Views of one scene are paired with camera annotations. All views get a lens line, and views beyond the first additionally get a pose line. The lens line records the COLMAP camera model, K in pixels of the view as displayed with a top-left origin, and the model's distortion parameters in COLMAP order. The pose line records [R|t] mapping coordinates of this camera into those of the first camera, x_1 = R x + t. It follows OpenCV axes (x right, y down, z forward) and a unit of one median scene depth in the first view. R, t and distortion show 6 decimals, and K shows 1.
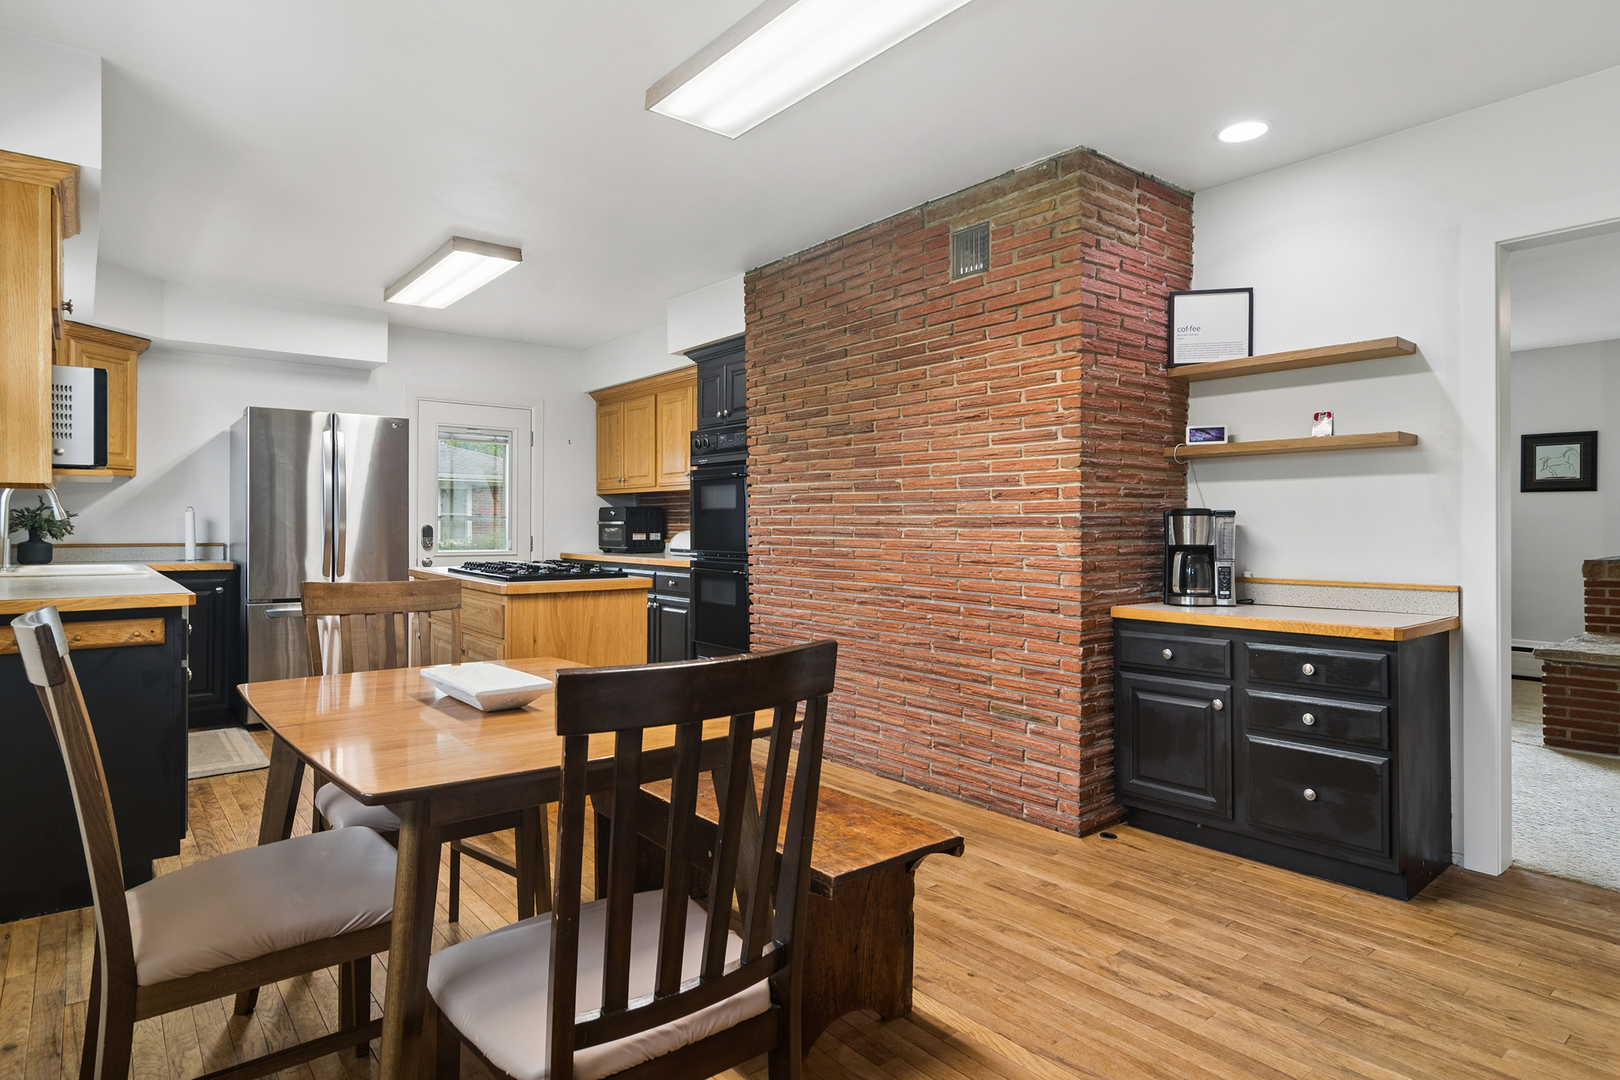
lens RADIAL K [[880.1, 0, 819.3], [0, 880.1, 530.1], [0, 0, 1]] dist [-0.002468, -0.000075]
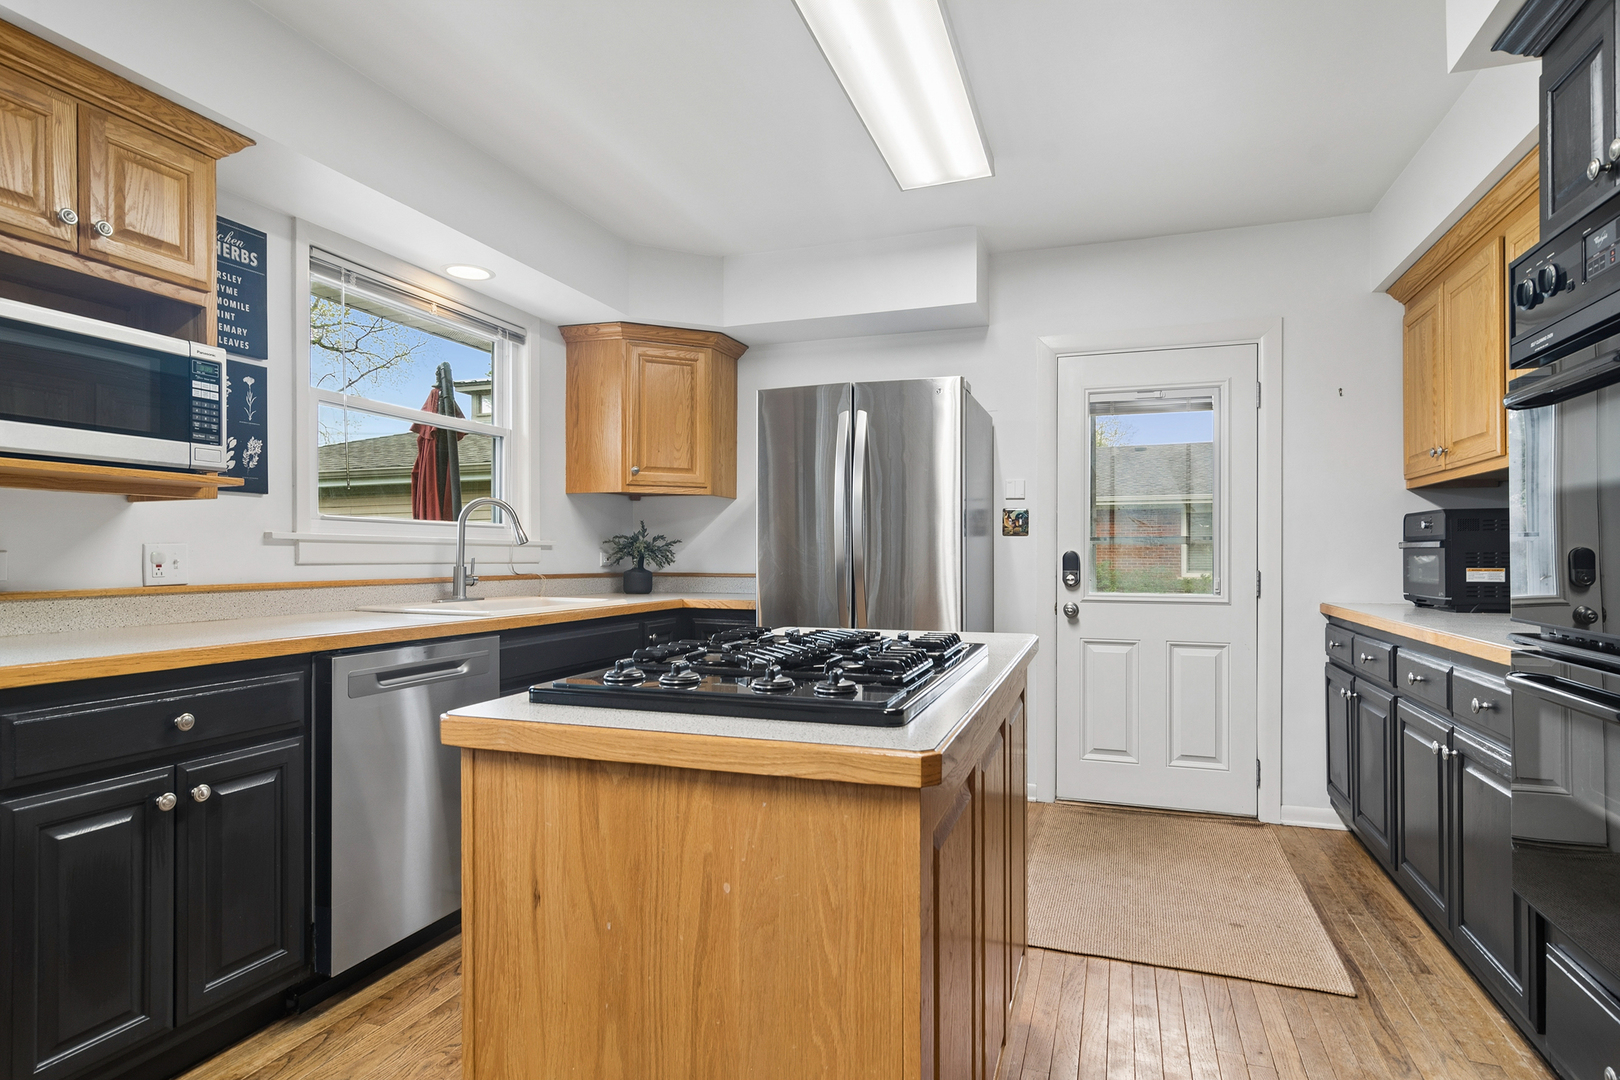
lens RADIAL K [[880.1, 0, 805.7], [0, 880.1, 545.4], [0, 0, 1]] dist [-0.002468, -0.000075]
pose [[0.509454, -0.012108, -0.860413, 0.004100], [-0.003848, 0.999859, -0.016349, 0.001562], [0.860490, 0.011640, 0.509335, 0.636674]]
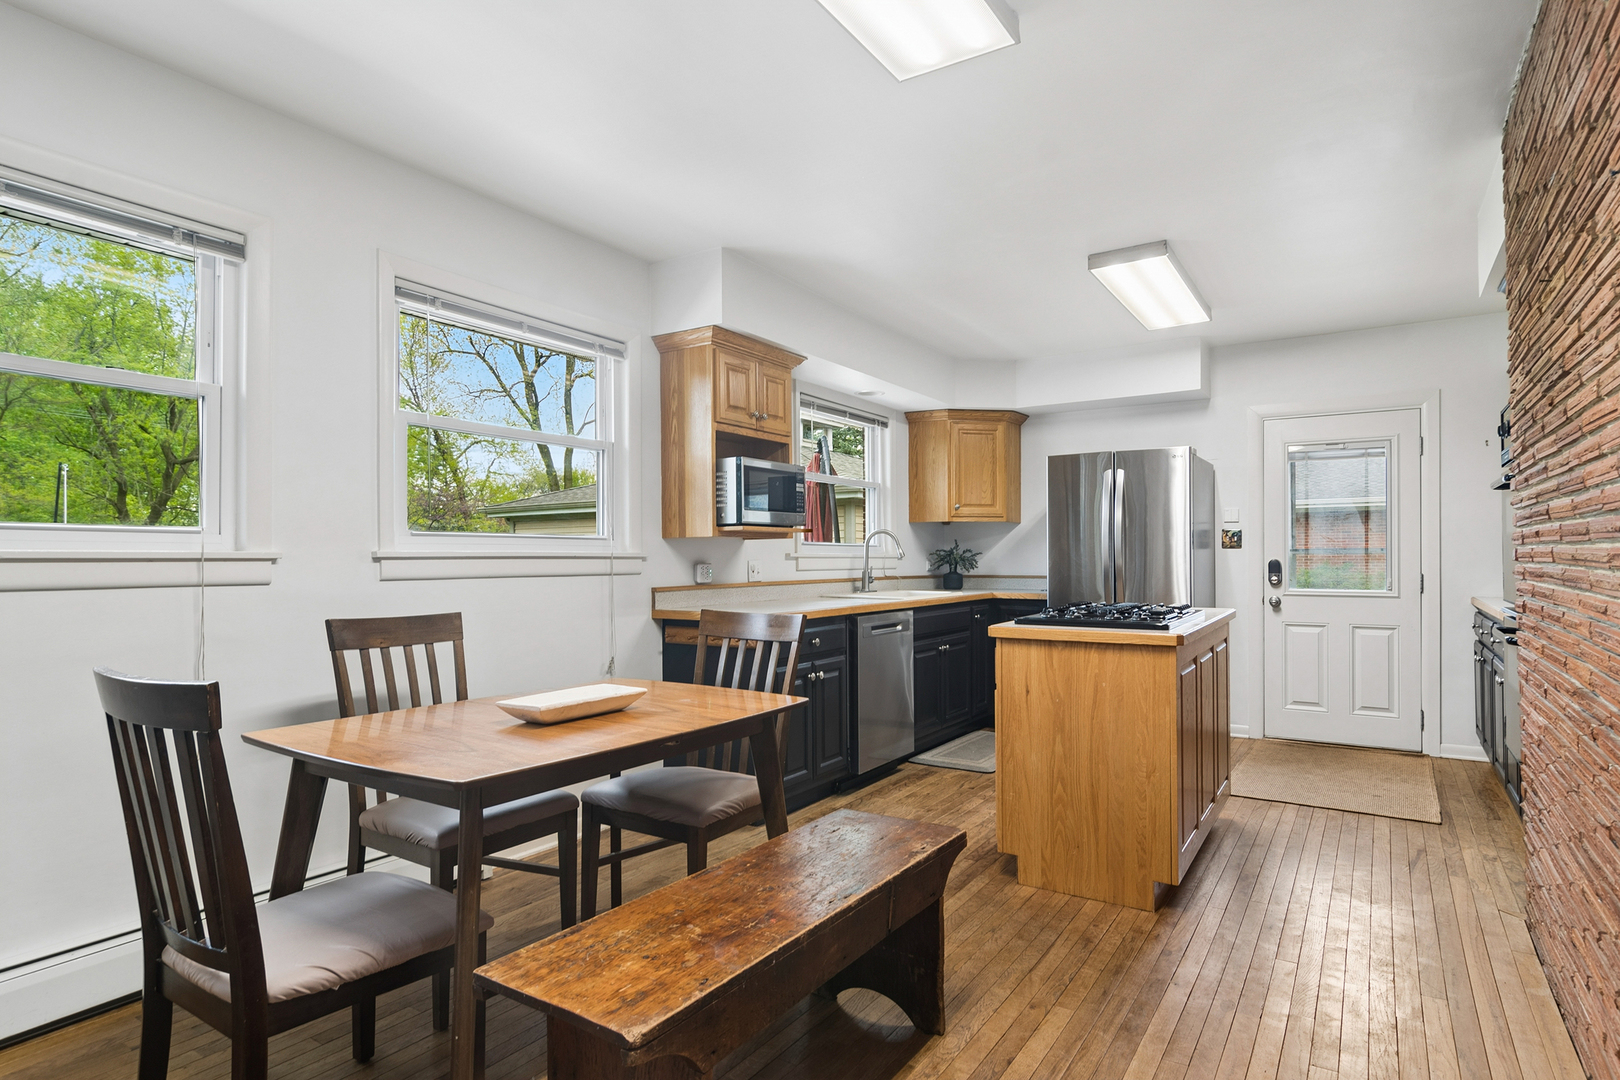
lens RADIAL K [[880.1, 0, 809.2], [0, 880.1, 547.0], [0, 0, 1]] dist [-0.002468, -0.000075]
pose [[0.295946, -0.015488, -0.955079, 0.325995], [-0.000324, 0.999867, -0.016315, -0.004621], [0.955204, 0.005138, 0.295902, 0.360660]]
